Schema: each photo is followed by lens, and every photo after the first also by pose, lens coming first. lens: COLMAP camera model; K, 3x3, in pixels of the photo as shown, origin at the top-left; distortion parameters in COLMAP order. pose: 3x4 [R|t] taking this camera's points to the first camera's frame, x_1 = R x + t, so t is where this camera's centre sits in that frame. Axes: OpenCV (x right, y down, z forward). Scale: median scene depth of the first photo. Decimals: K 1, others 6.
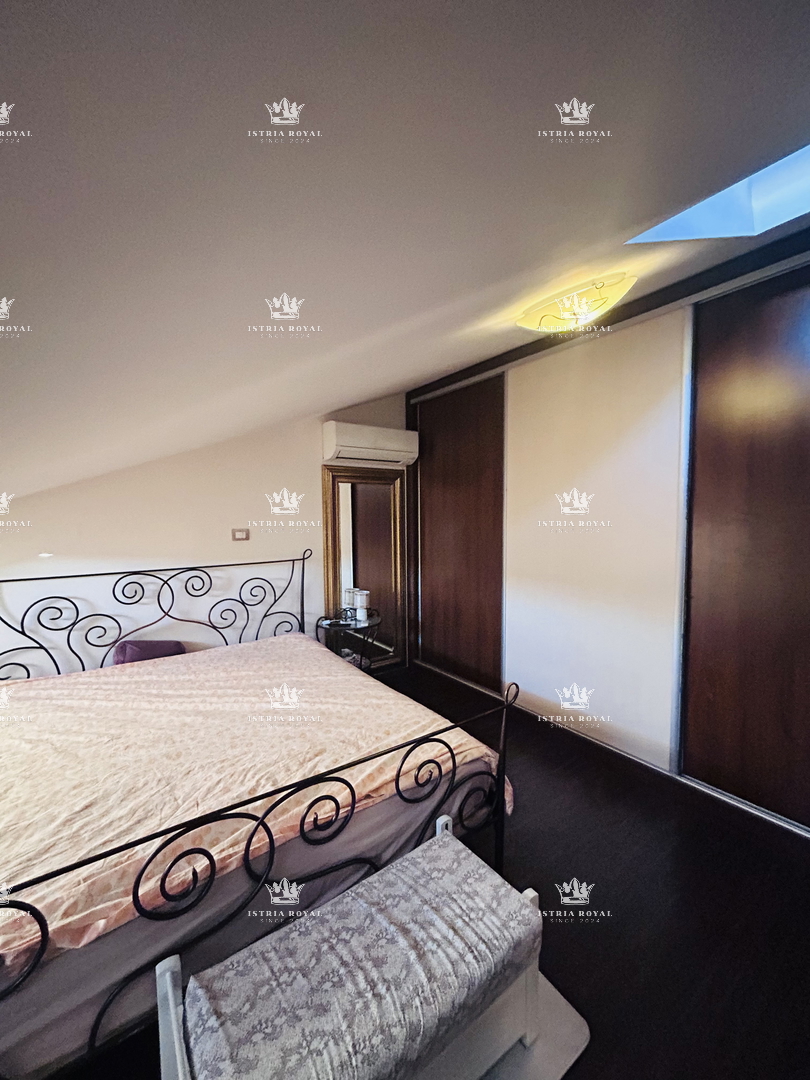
lens RADIAL K [[435.4, 0, 404.4], [0, 435.4, 537.8], [0, 0, 1]] dist [-0.001888, 0.001169]
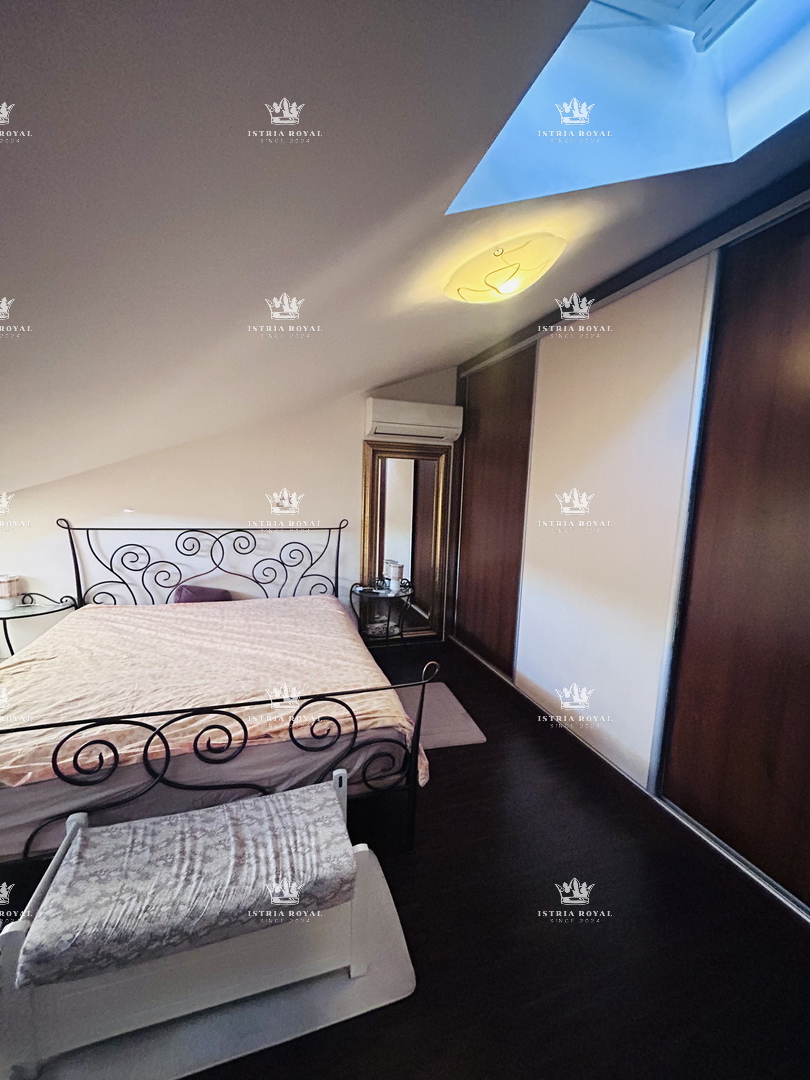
lens RADIAL K [[435.4, 0, 406.4], [0, 435.4, 542.3], [0, 0, 1]] dist [-0.001888, 0.001169]
pose [[0.956974, 0.078672, -0.279304, 0.404159], [-0.058968, 0.995186, 0.078276, -0.019683], [0.284118, -0.058438, 0.957007, 0.024717]]
